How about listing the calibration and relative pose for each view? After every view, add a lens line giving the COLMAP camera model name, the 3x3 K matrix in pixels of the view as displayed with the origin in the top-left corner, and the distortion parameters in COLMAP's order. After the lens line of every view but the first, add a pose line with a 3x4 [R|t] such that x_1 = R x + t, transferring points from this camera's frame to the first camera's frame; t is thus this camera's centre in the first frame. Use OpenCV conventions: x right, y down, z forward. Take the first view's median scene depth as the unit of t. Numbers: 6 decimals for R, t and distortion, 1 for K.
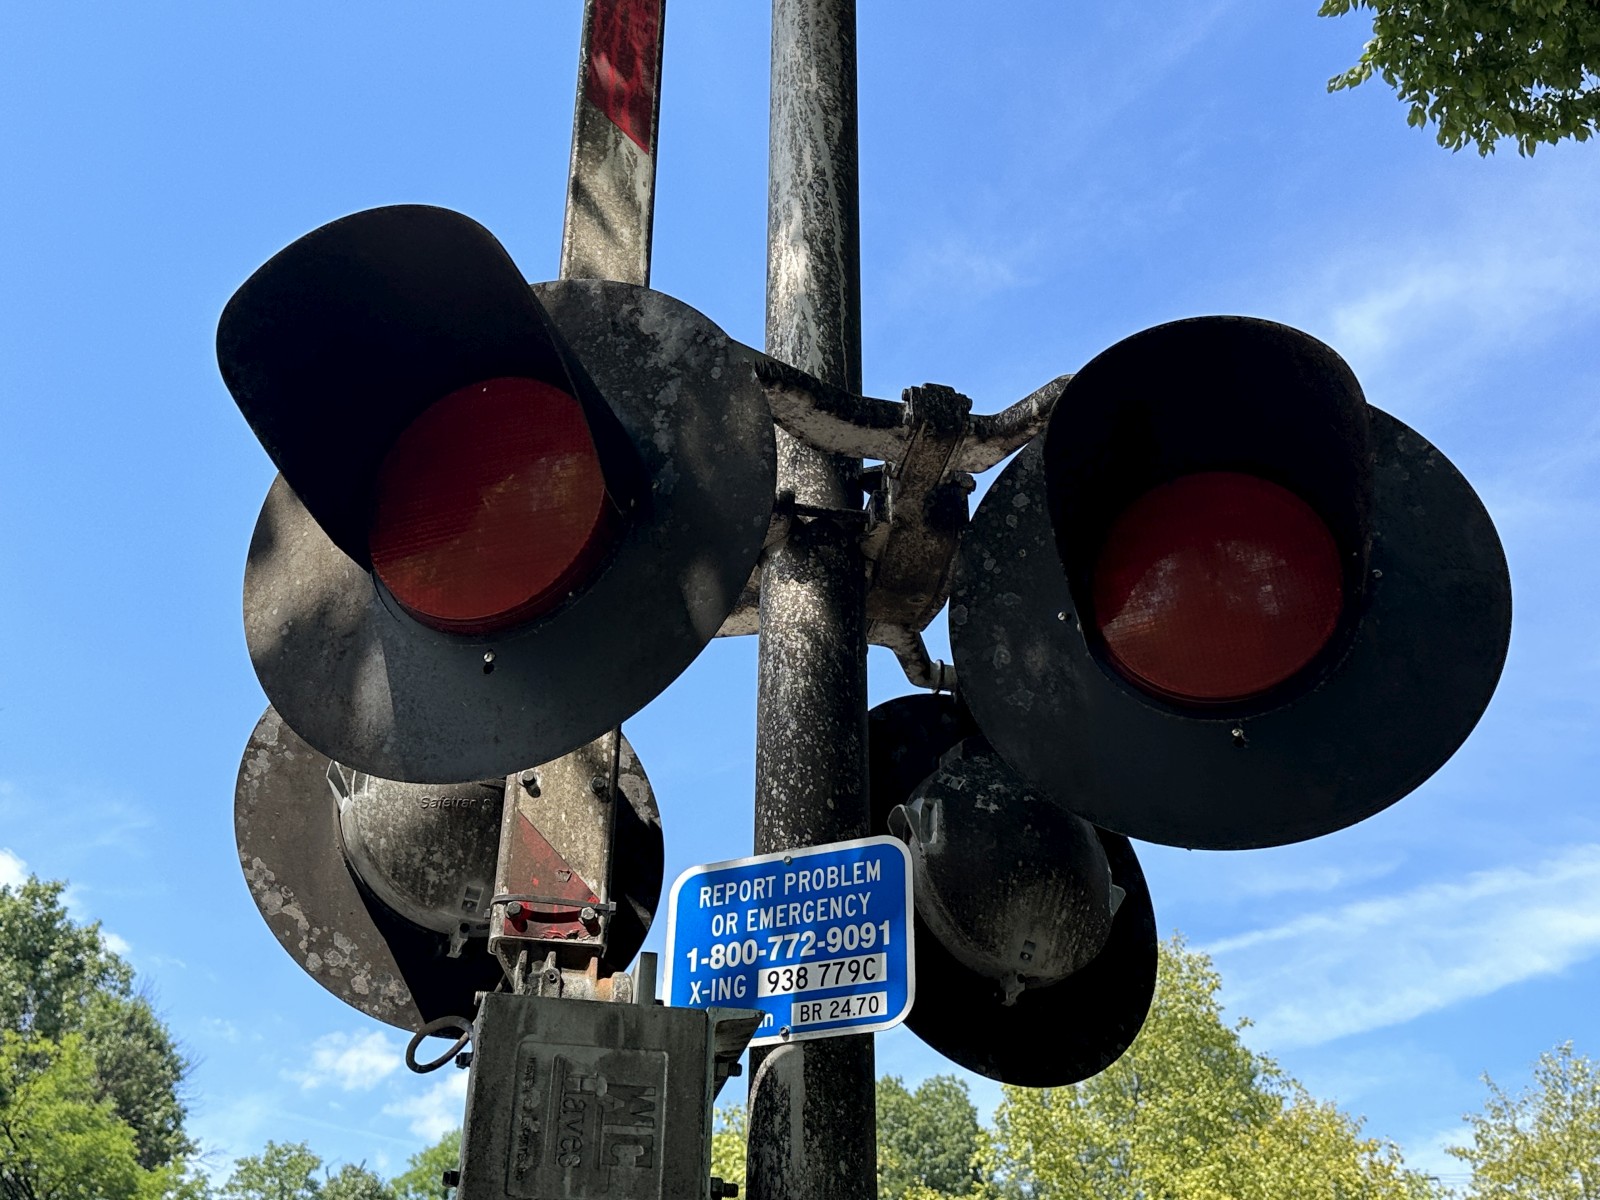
lens RADIAL K [[1694.8, 0, 818.0], [0, 1694.8, 565.0], [0, 0, 1]] dist [0.064923, 0.000000]
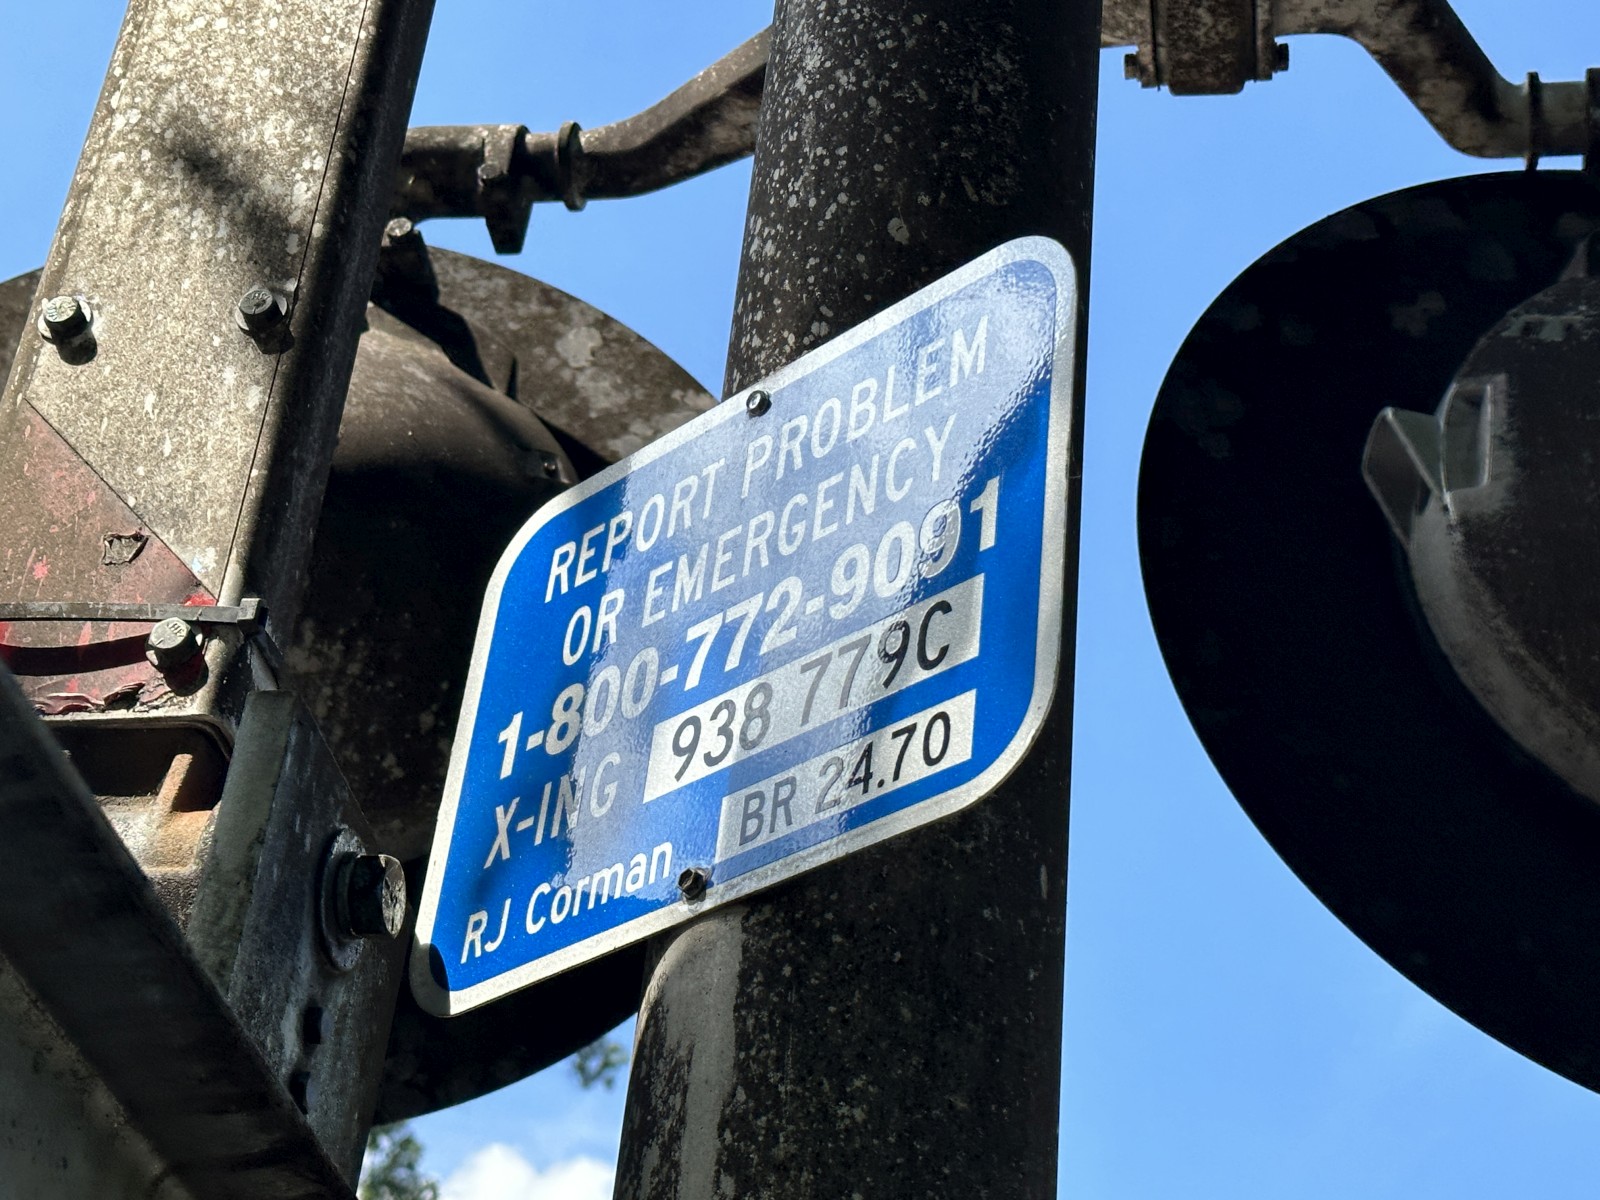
lens RADIAL K [[2857.7, 0, 804.2], [0, 2857.7, 562.0], [0, 0, 1]] dist [0.080546, 0.000000]
pose [[0.924281, -0.160553, -0.346305, 0.171721], [0.148169, 0.987008, -0.062135, 0.240582], [0.351781, 0.006119, 0.936062, 0.514223]]
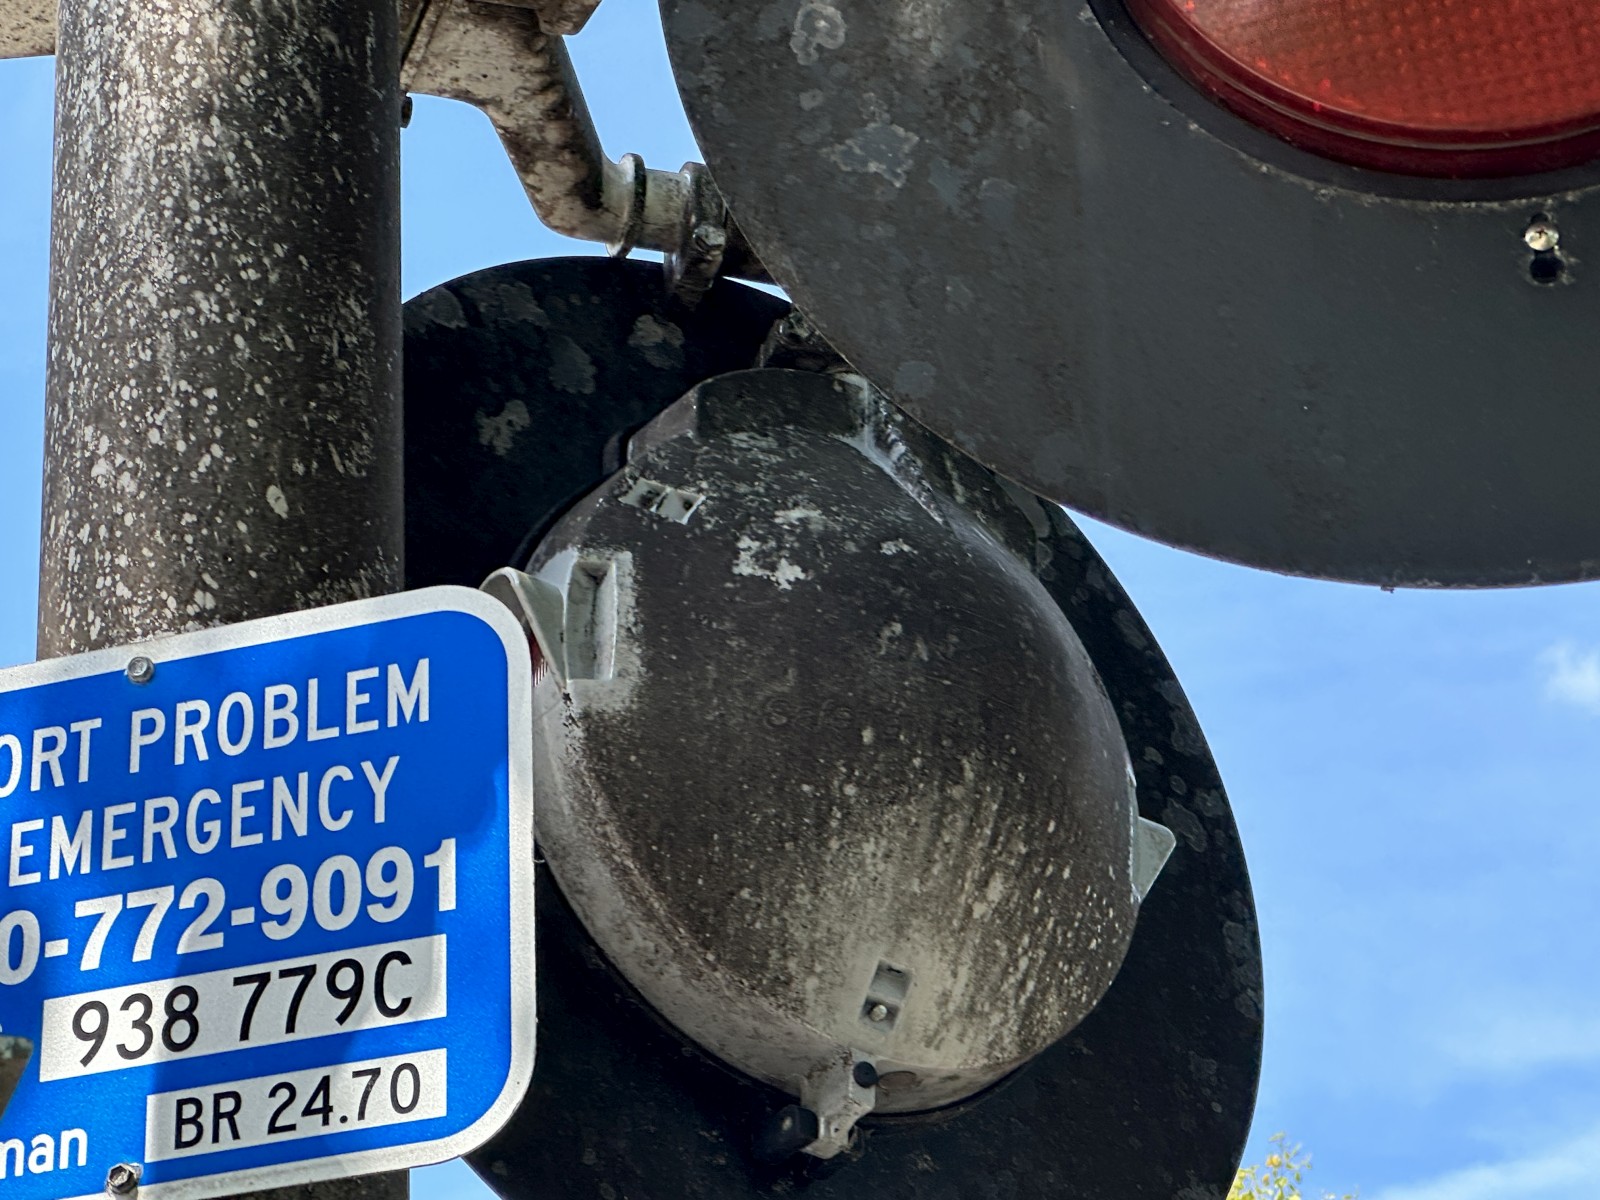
lens RADIAL K [[4746.5, 0, 807.0], [0, 4746.5, 591.7], [0, 0, 1]] dist [0.077971, 0.000000]
pose [[0.994621, 0.001736, 0.103570, 0.014314], [-0.011051, 0.995931, 0.089437, 0.079518], [-0.102994, -0.090101, 0.990593, 0.109369]]
